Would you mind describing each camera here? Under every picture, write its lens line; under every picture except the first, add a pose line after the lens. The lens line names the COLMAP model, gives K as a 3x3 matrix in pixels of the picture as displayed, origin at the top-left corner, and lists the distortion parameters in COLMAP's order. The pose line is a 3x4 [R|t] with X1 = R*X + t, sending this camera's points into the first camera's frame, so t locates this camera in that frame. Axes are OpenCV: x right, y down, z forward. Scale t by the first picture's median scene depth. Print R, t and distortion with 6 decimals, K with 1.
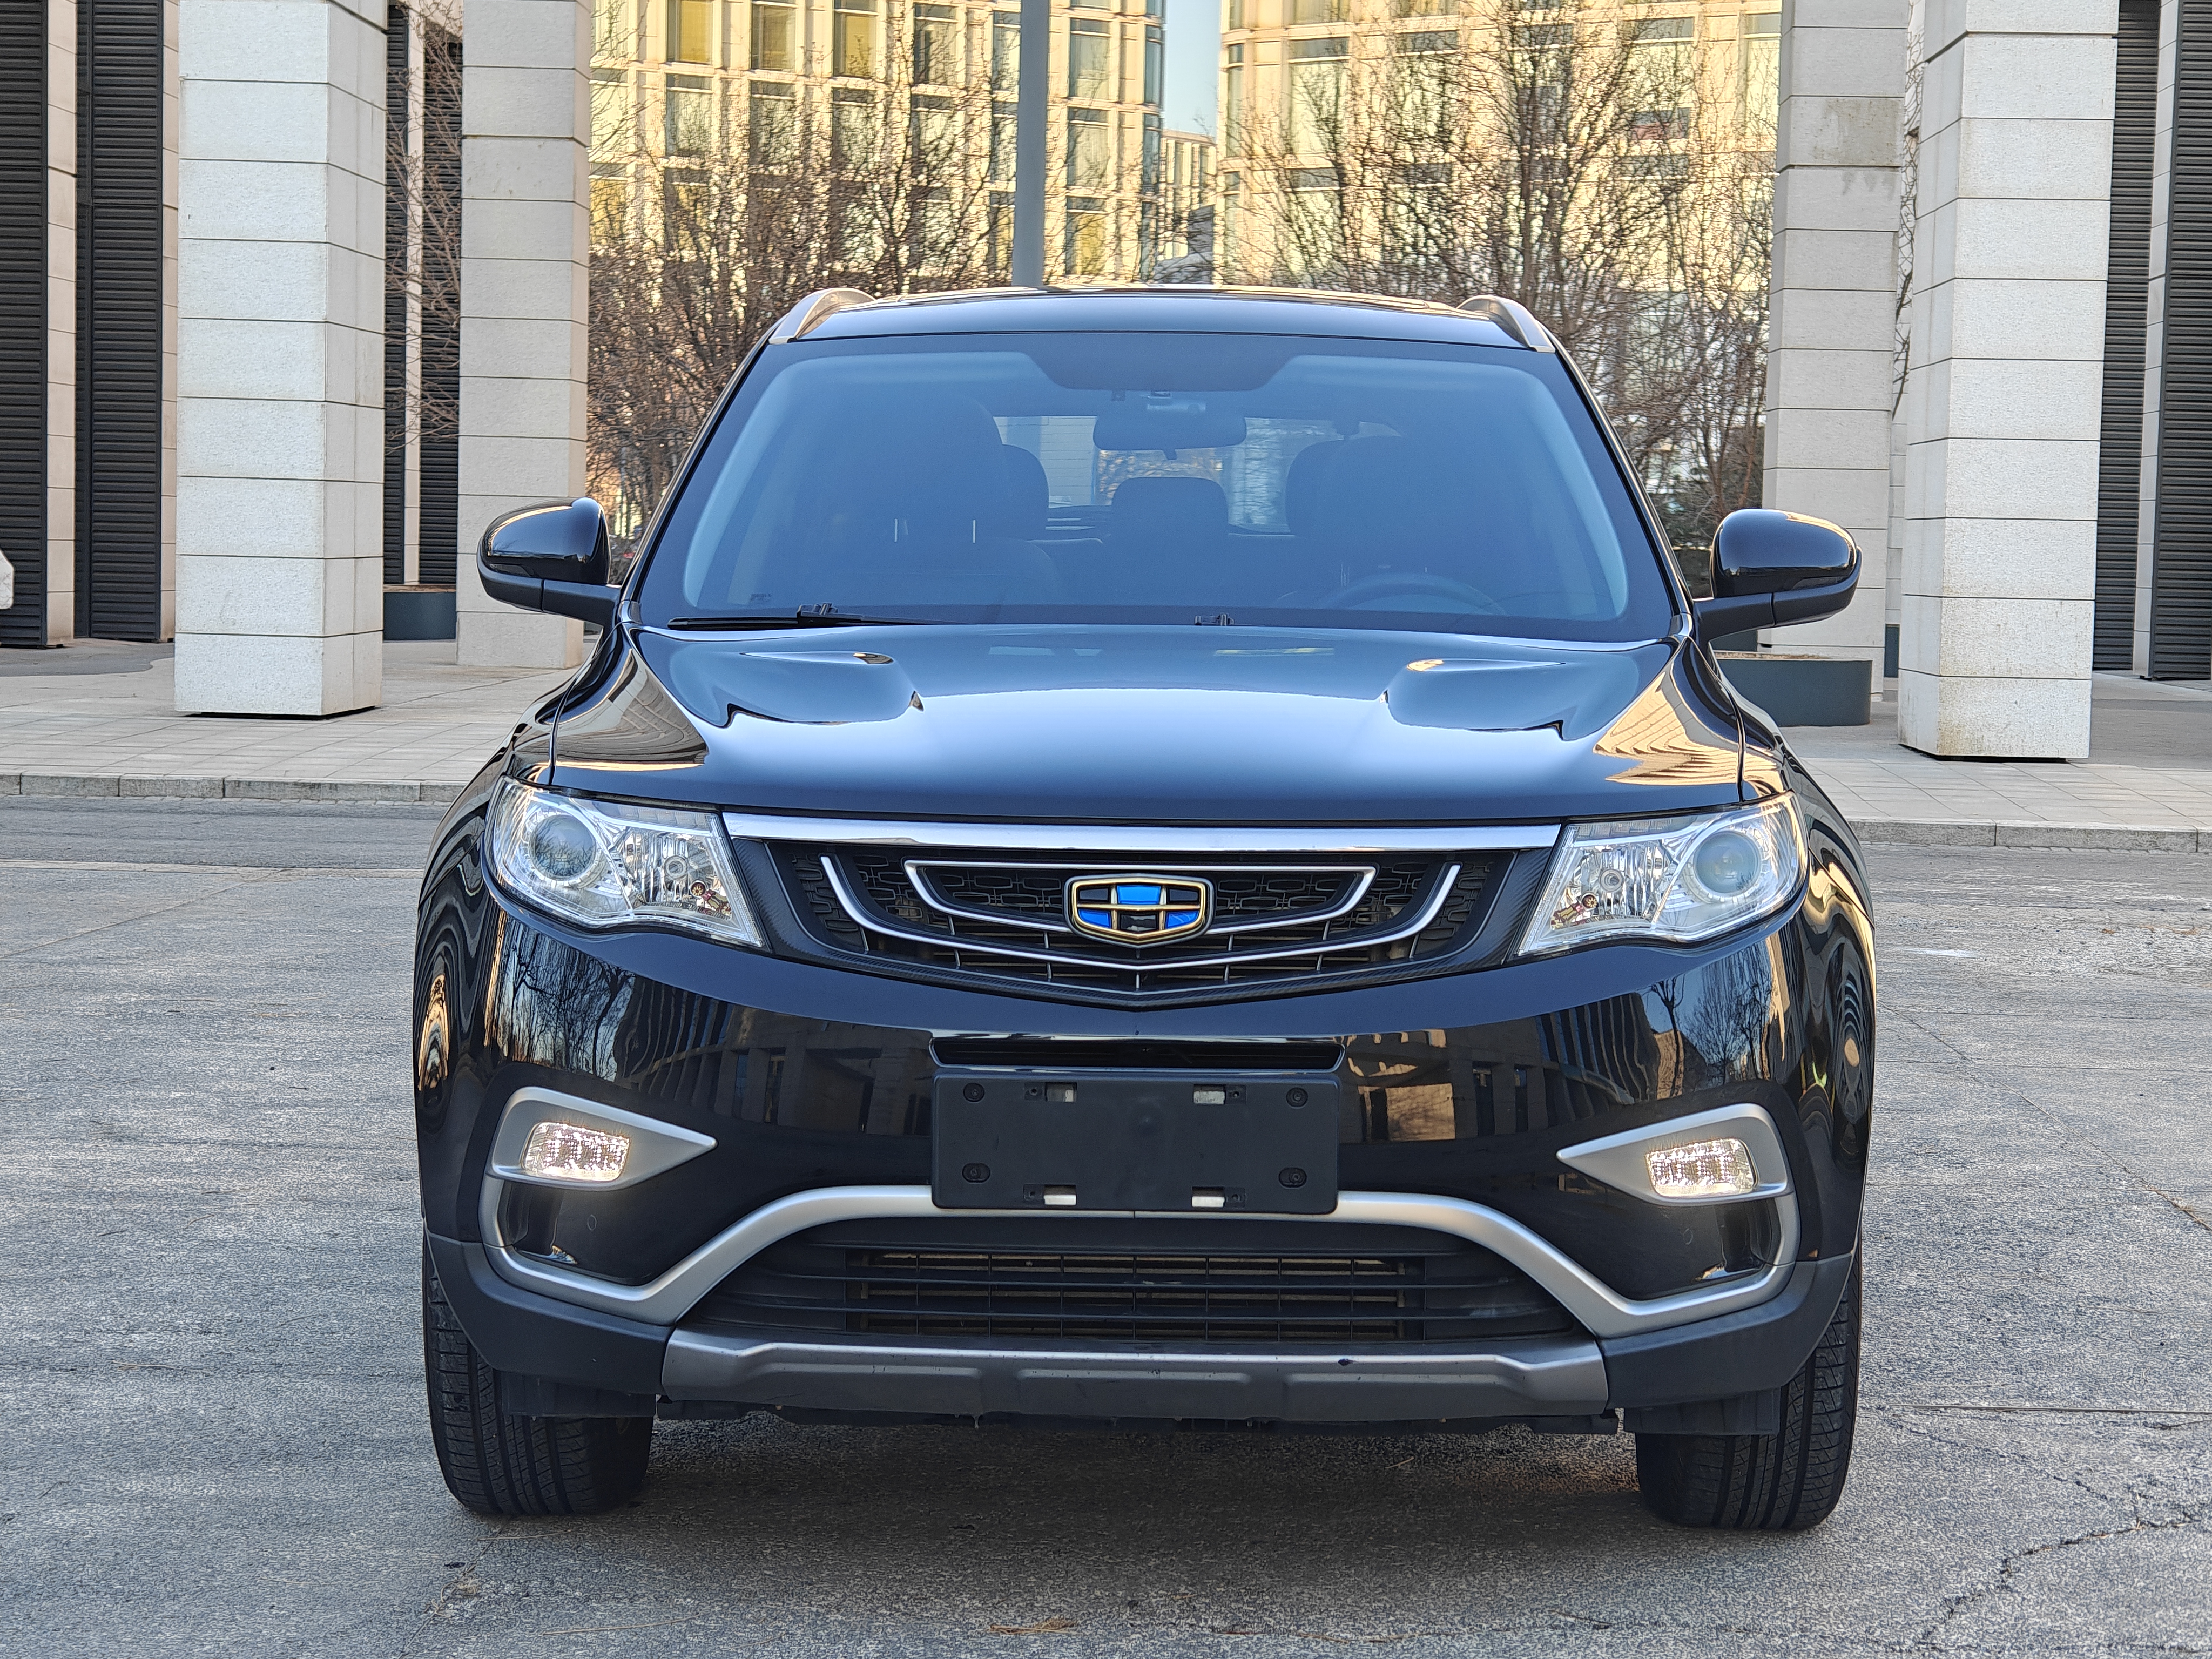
lens RADIAL K [[4858.2, 0, 1106.0], [0, 4858.2, 829.5], [0, 0, 1]] dist [0.258844, -2.355773]
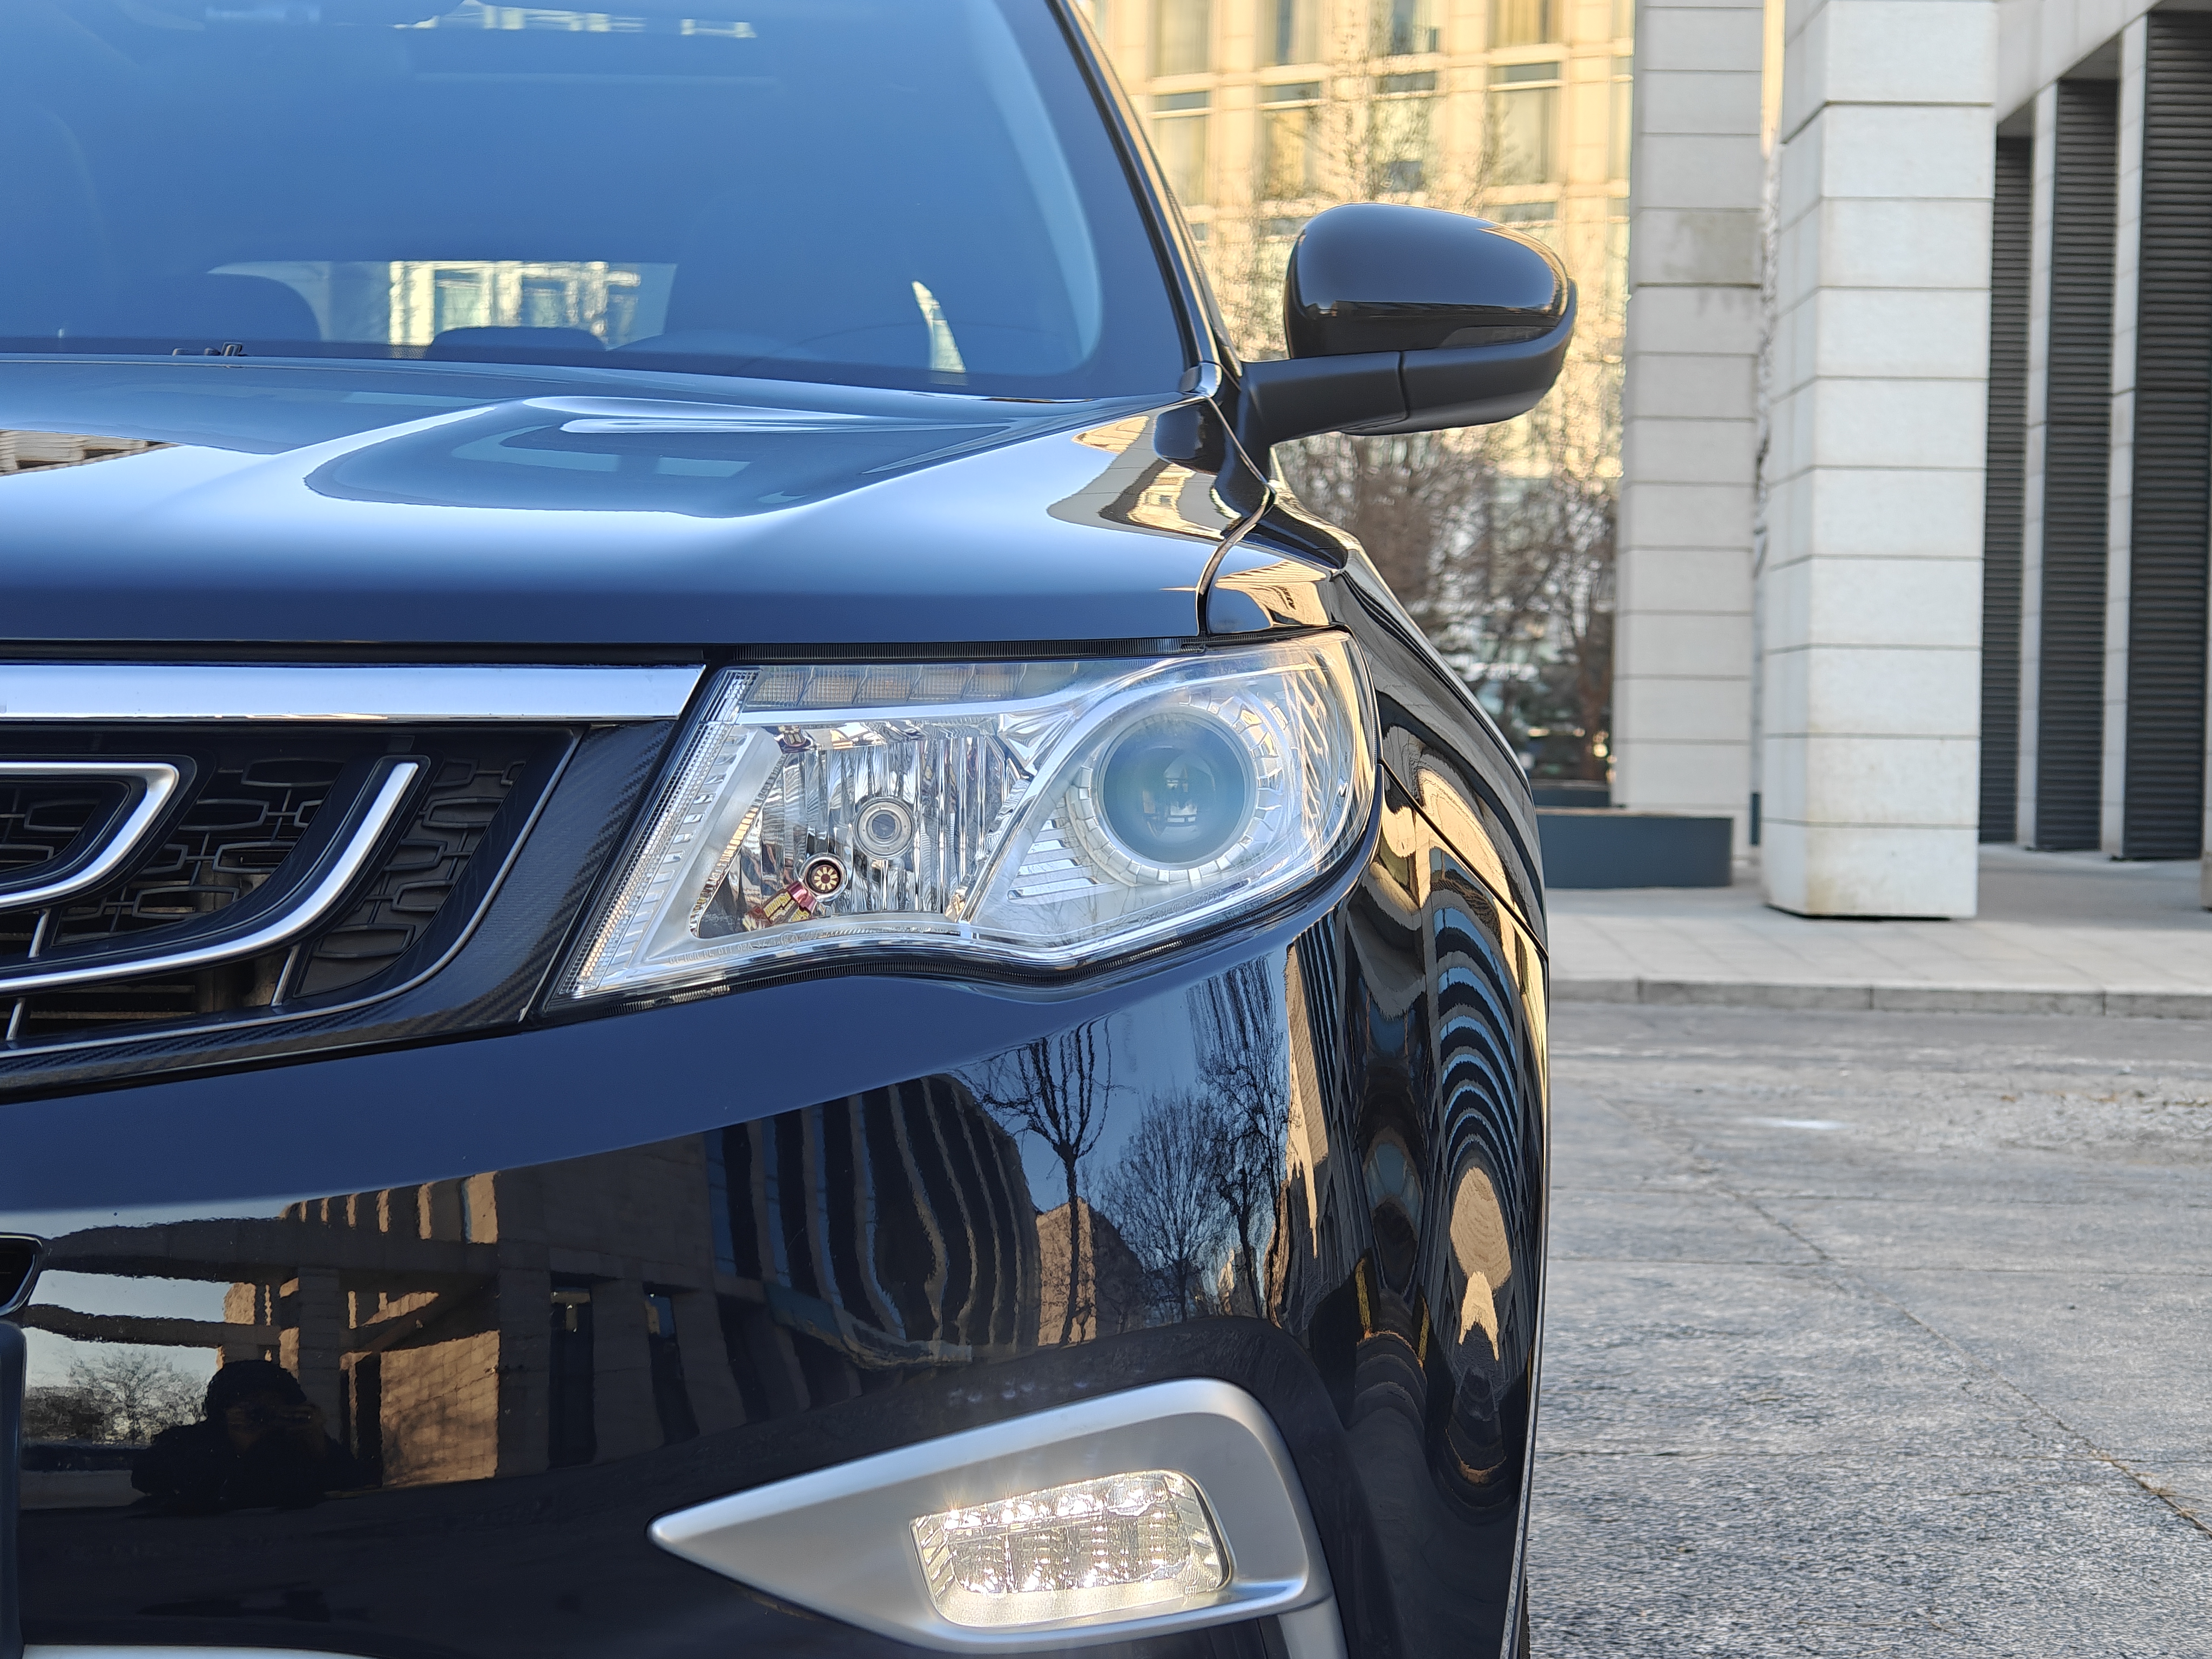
lens RADIAL K [[4858.2, 0, 1106.0], [0, 4858.2, 829.5], [0, 0, 1]] dist [0.258844, -2.355773]
pose [[0.999693, -0.006953, 0.023772, 0.054839], [0.007946, 0.999089, -0.041937, 0.013559], [-0.023458, 0.042113, 0.998837, 0.289270]]
